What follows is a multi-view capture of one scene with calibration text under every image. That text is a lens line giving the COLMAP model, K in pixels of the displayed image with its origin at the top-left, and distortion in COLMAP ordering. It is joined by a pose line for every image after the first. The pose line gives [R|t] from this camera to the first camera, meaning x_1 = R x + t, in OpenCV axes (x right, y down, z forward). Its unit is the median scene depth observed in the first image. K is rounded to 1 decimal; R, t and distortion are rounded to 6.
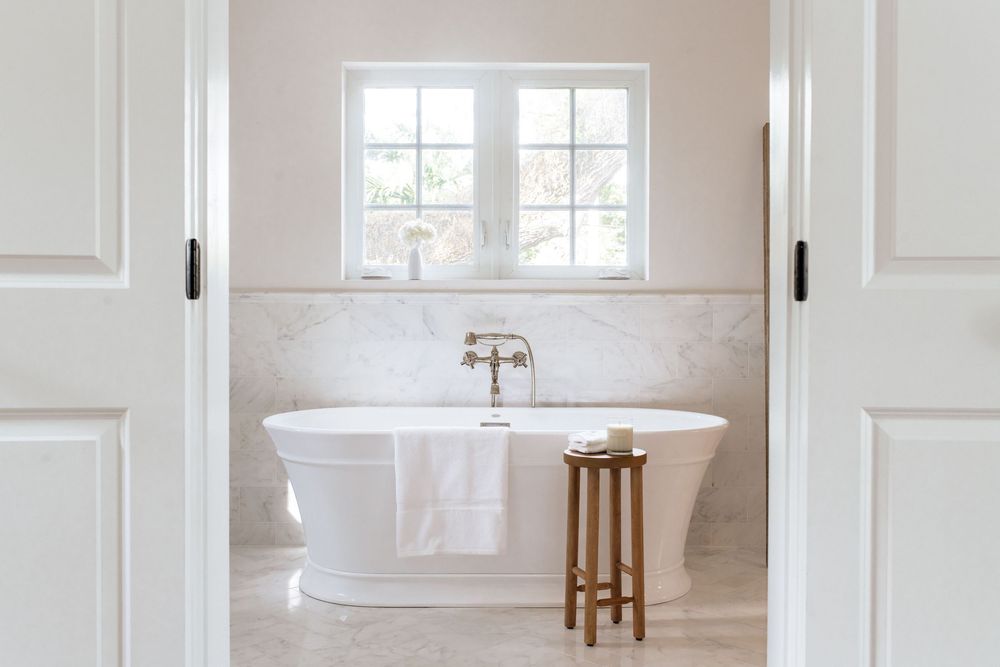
lens RADIAL K [[998.4, 0, 500.0], [0, 998.4, 333.5], [0, 0, 1]] dist [-0.006336, -0.019009]
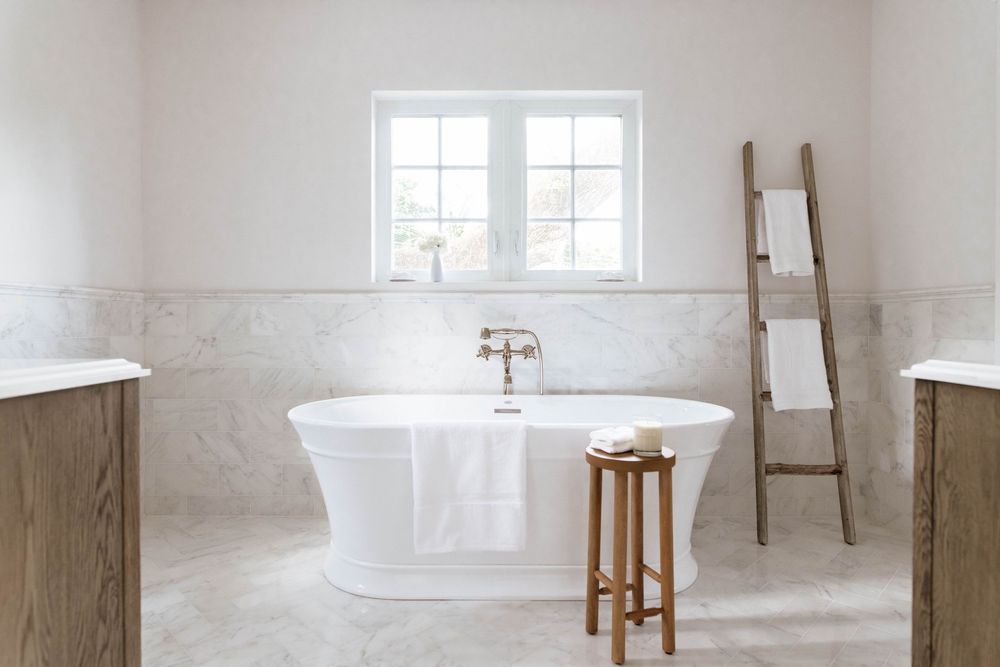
lens RADIAL K [[604.9, 0, 500.0], [0, 604.9, 333.5], [0, 0, 1]] dist [0.003648, 0.000055]
pose [[0.999993, -0.001748, 0.003348, -0.015257], [0.001739, 0.999995, 0.002607, 0.003408], [-0.003352, -0.002602, 0.999991, 0.319566]]
